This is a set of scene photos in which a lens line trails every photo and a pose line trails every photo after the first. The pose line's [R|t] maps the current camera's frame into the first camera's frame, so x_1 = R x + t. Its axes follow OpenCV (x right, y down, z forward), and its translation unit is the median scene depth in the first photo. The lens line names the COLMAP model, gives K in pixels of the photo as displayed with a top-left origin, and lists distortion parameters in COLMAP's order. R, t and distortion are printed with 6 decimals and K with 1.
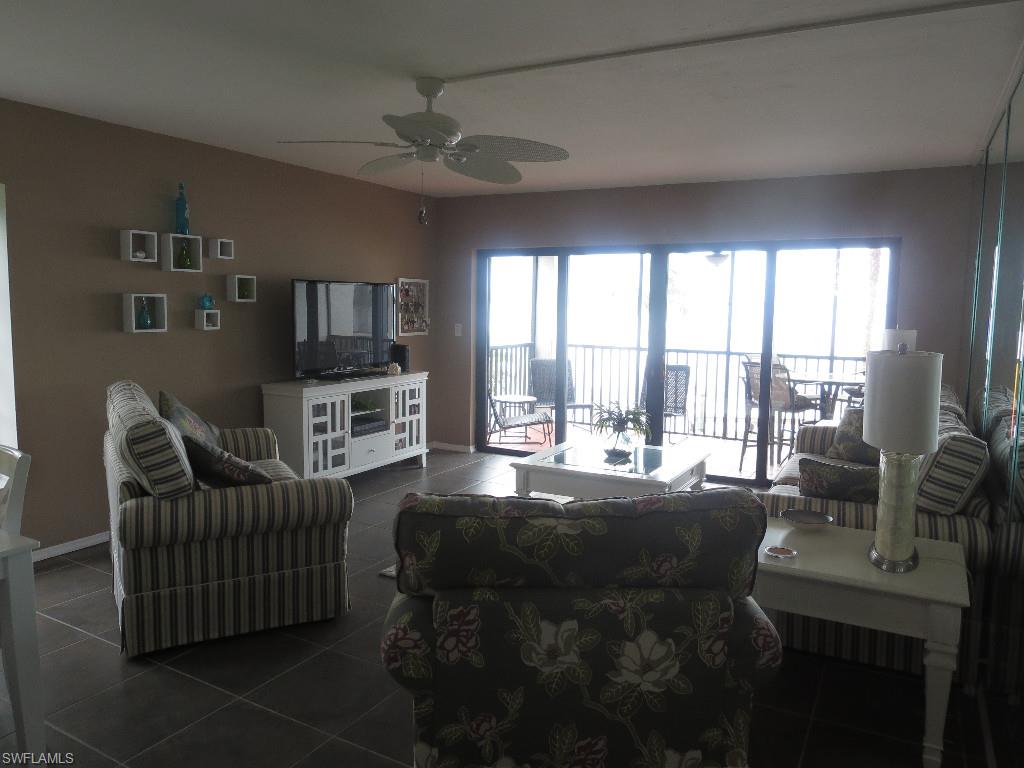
lens RADIAL K [[725.7, 0, 517.3], [0, 725.7, 377.6], [0, 0, 1]] dist [-0.039390, 0.001236]
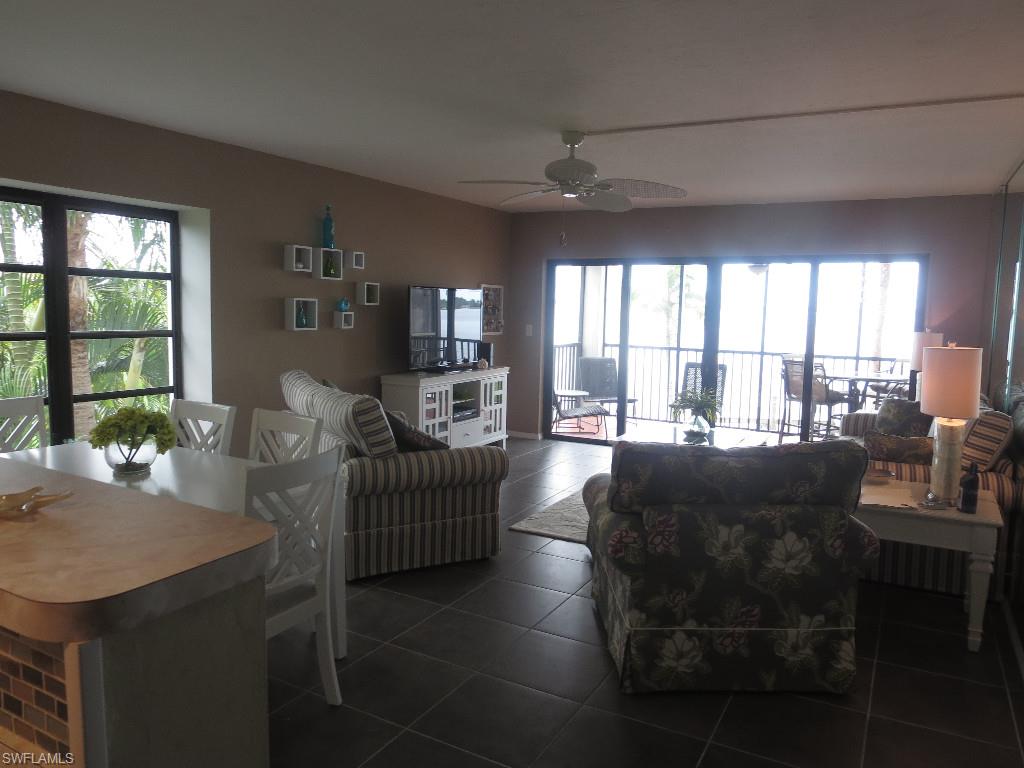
lens RADIAL K [[725.7, 0, 509.8], [0, 725.7, 382.2], [0, 0, 1]] dist [-0.039390, 0.001236]
pose [[0.999934, 0.006459, -0.009487, -0.214565], [-0.006425, 0.999973, 0.003639, 0.022728], [0.009510, -0.003578, 0.999948, -0.271468]]
